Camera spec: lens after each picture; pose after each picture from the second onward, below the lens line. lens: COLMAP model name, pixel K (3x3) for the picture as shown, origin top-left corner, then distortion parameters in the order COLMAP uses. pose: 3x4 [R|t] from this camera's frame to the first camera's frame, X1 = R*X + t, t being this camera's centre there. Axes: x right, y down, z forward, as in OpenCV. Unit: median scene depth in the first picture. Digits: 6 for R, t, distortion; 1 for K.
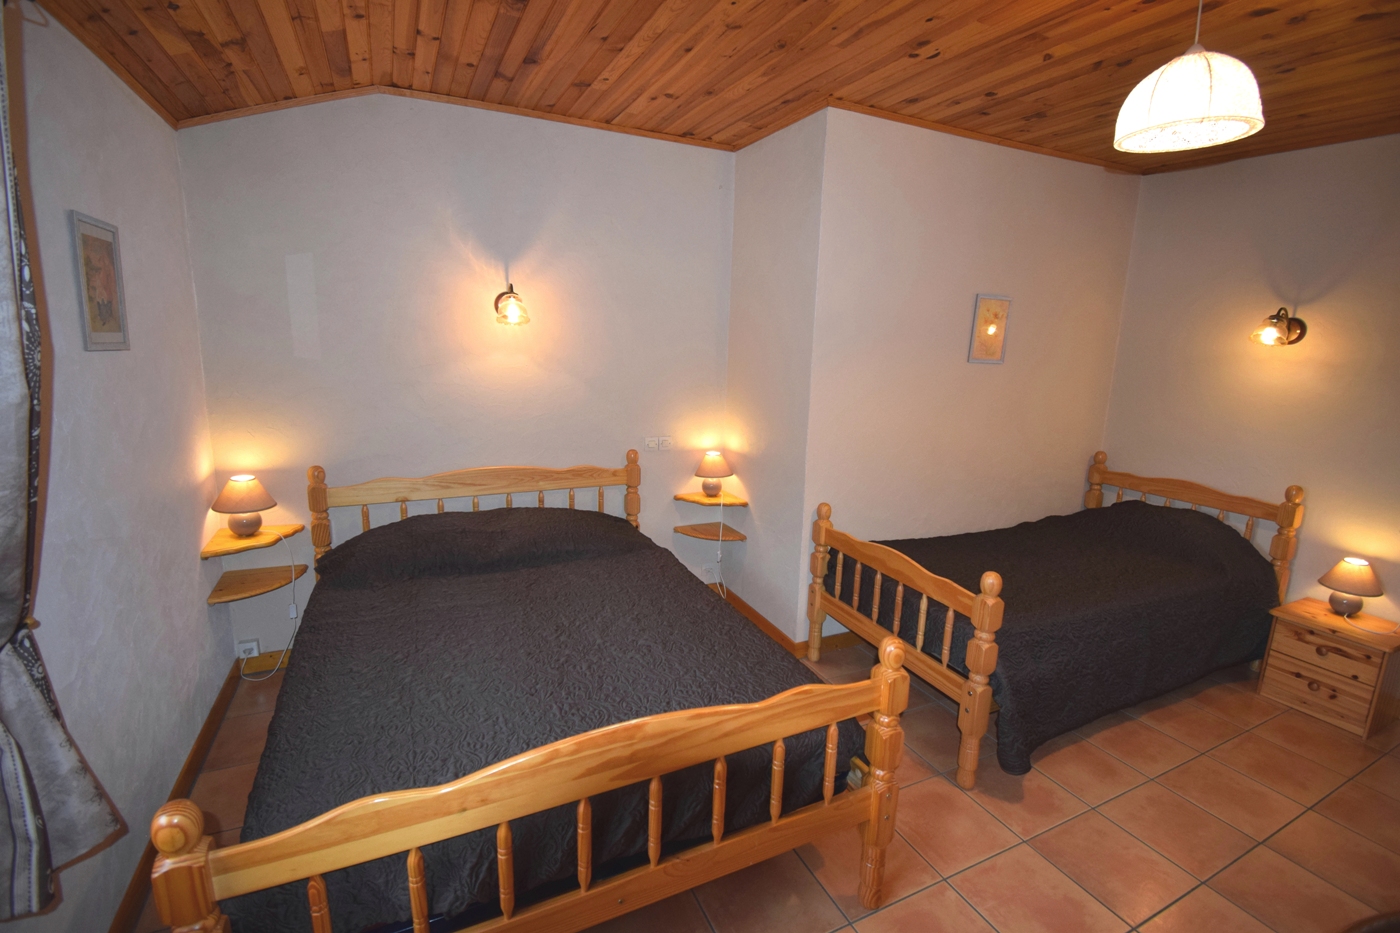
lens RADIAL K [[613.8, 0, 700.0], [0, 613.8, 466.5], [0, 0, 1]] dist [0.001196, -0.024306]
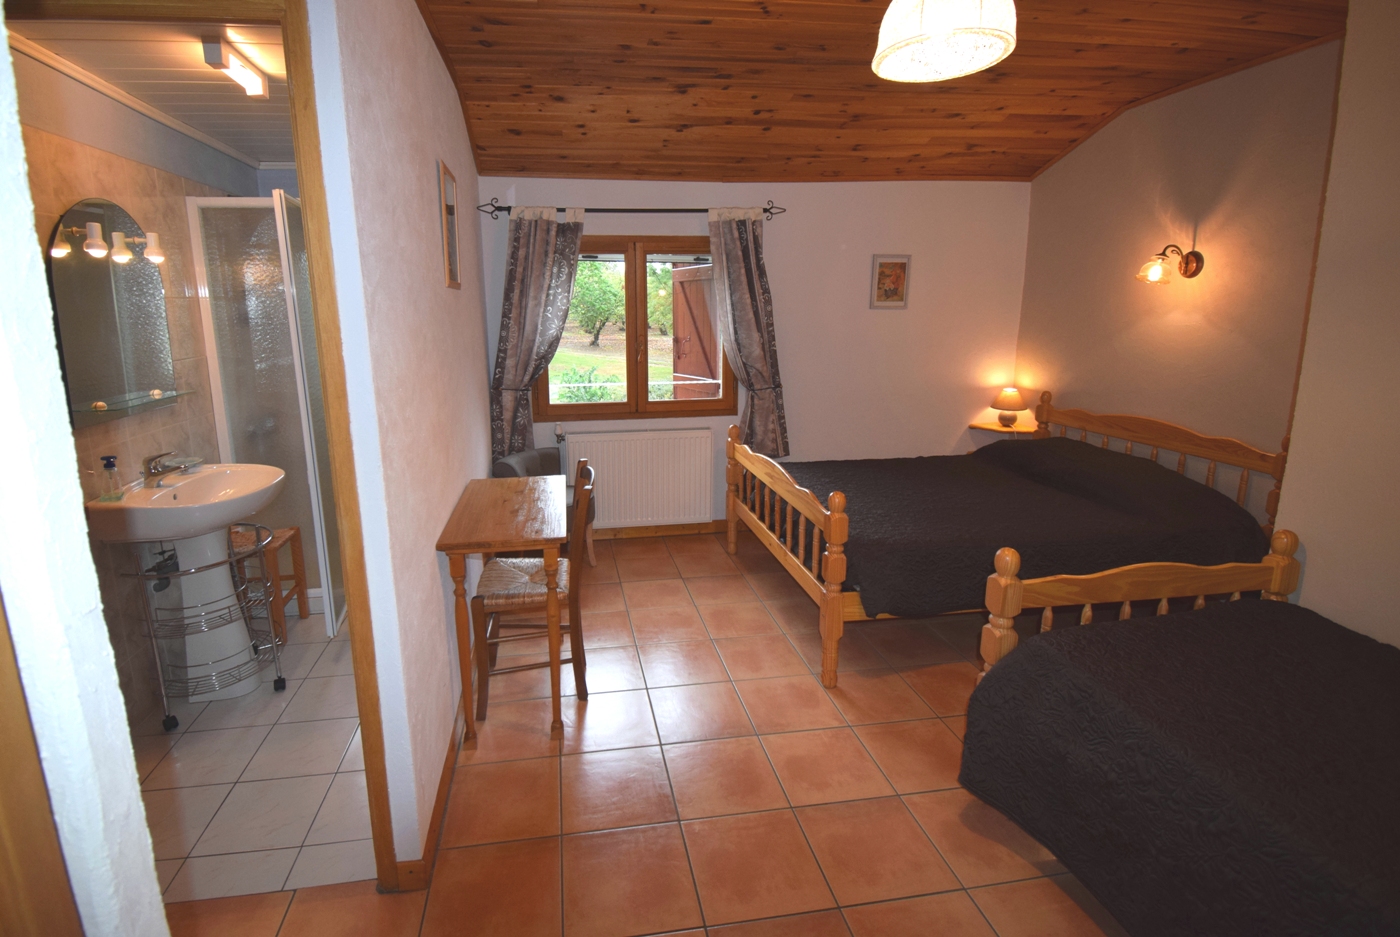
lens RADIAL K [[613.8, 0, 700.0], [0, 613.8, 468.5], [0, 0, 1]] dist [0.001196, -0.024306]
pose [[-0.232320, 0.216757, -0.948179, 1.335503], [-0.192643, 0.945285, 0.263296, -0.072898], [0.953371, 0.243829, -0.177852, 0.693058]]
